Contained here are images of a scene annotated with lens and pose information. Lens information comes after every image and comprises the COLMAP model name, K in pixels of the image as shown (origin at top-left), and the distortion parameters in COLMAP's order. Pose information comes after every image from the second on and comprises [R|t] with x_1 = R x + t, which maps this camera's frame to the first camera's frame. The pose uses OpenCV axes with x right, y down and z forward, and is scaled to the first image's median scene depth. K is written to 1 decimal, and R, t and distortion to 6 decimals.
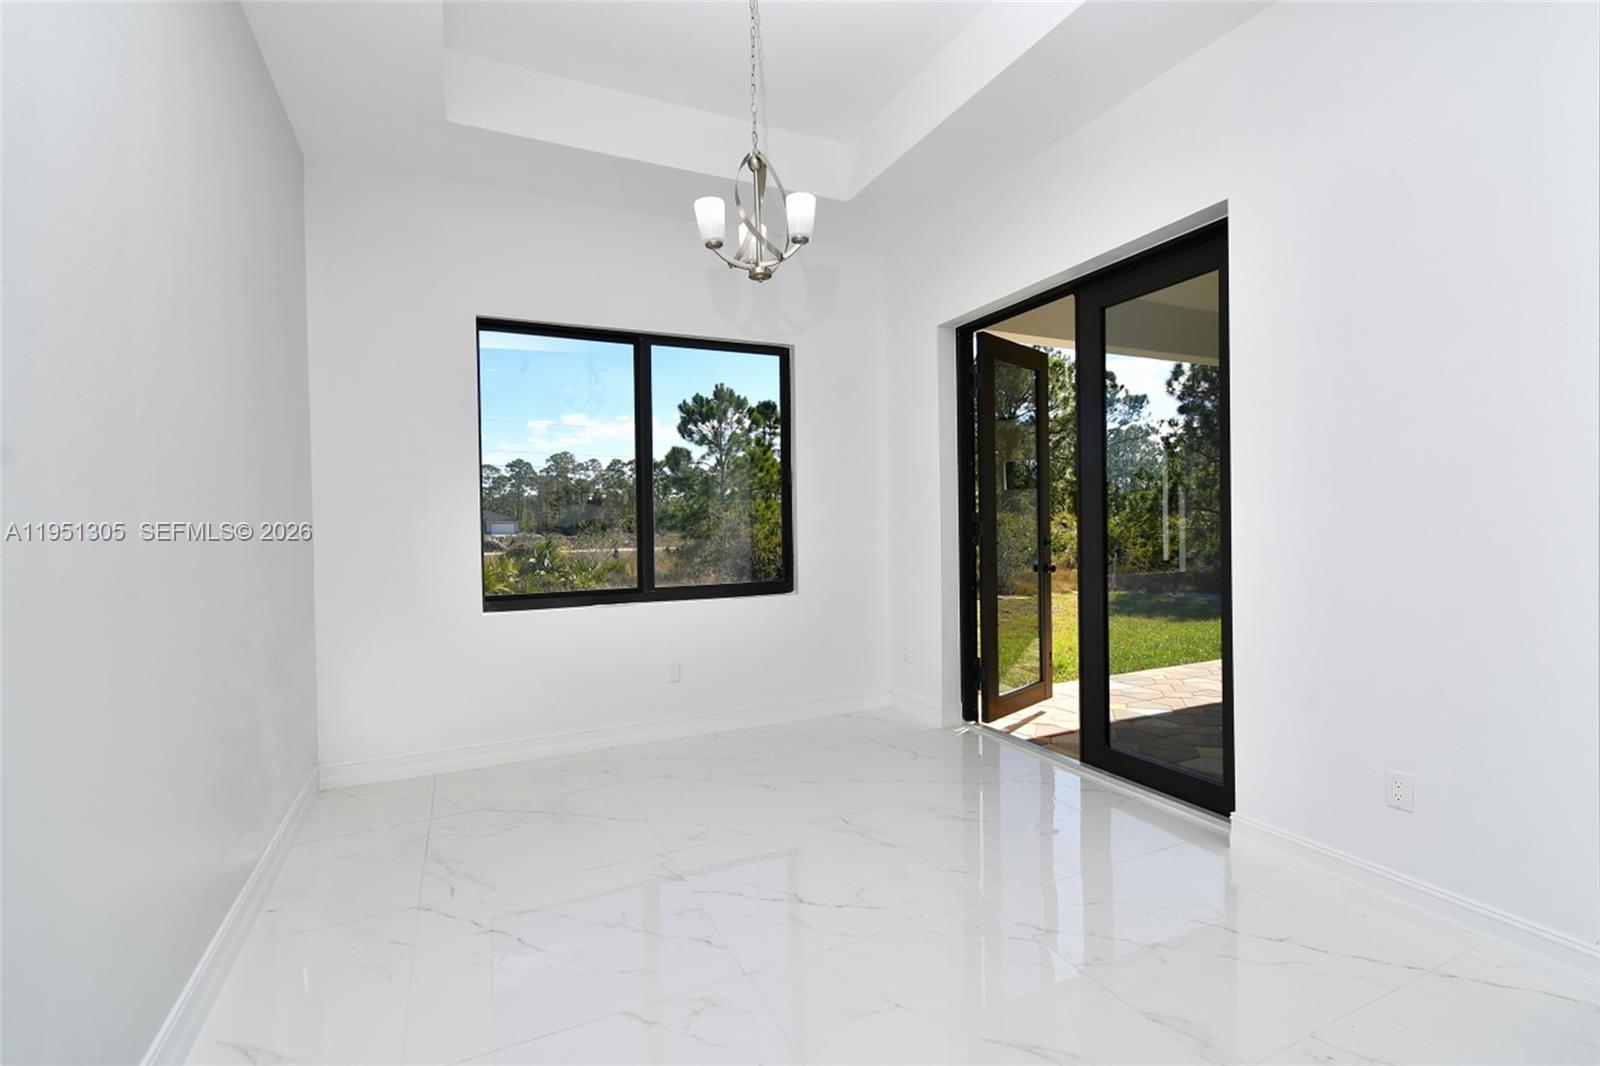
lens RADIAL K [[733.2, 0, 800.0], [0, 733.2, 533.0], [0, 0, 1]] dist [-0.000788, -0.000015]
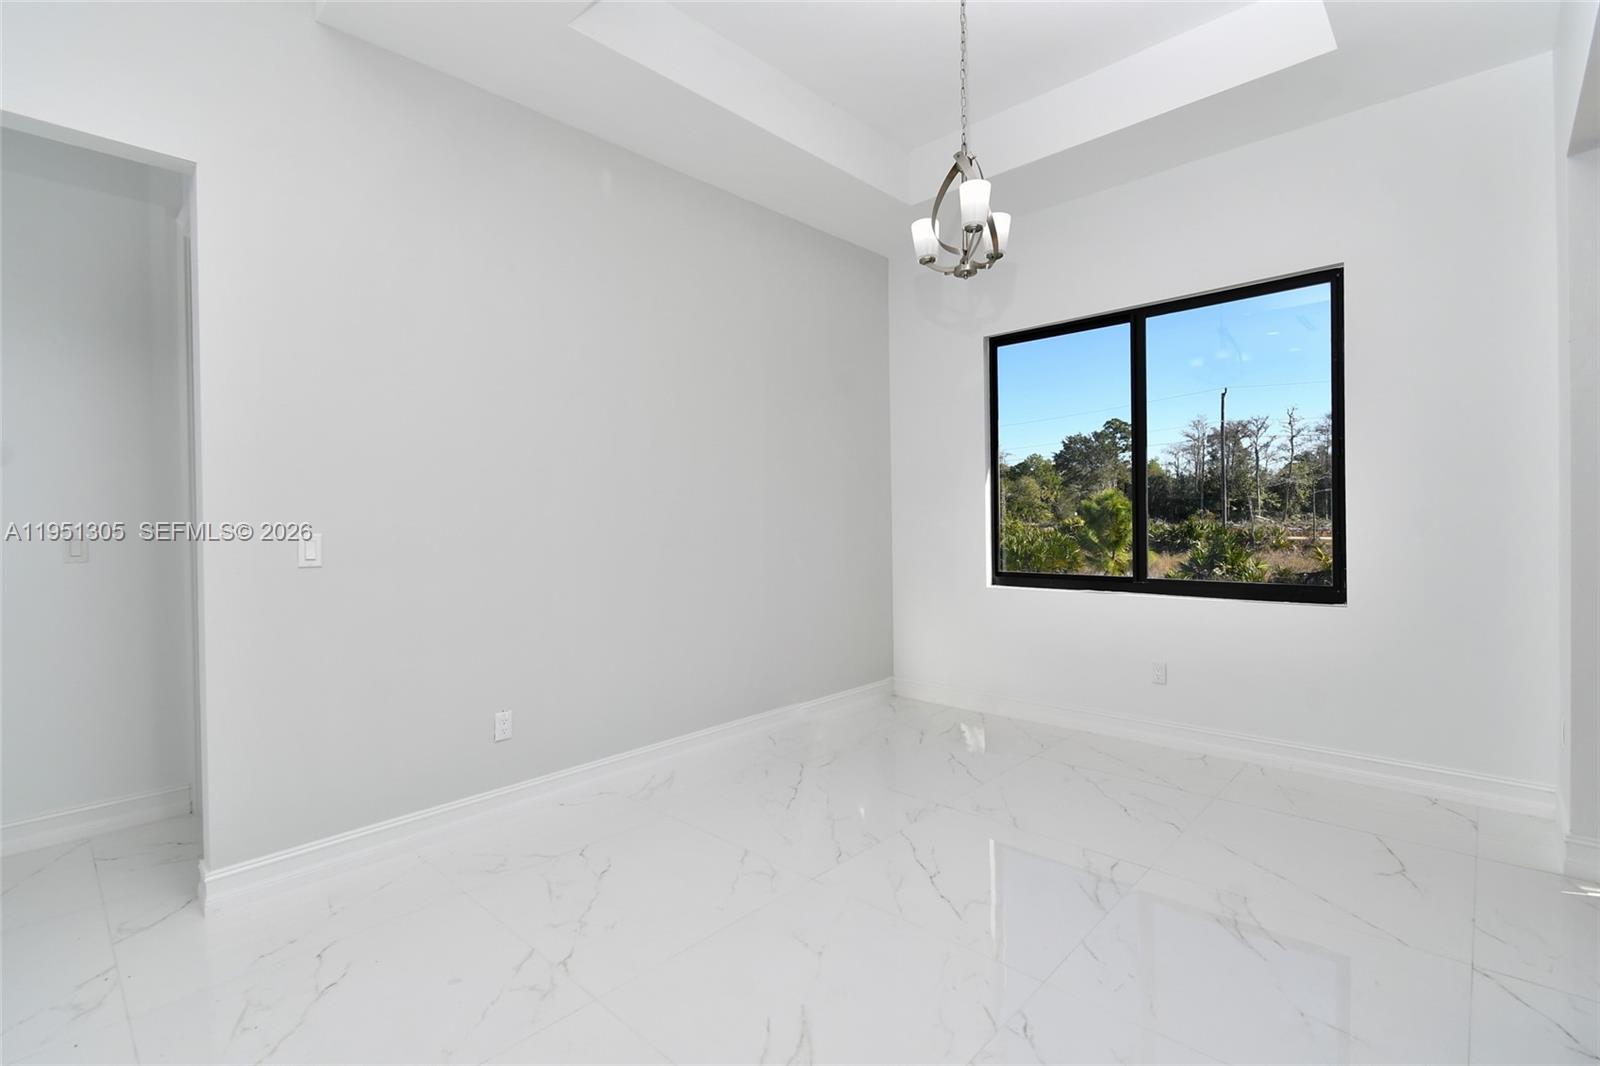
lens RADIAL K [[721.8, 0, 800.0], [0, 721.8, 533.0], [0, 0, 1]] dist [0.000221, 0.000134]
pose [[0.361652, 0.032337, -0.931752, 0.500506], [-0.003046, 0.999434, 0.033504, -0.013207], [0.932308, -0.009279, 0.361546, 0.258205]]
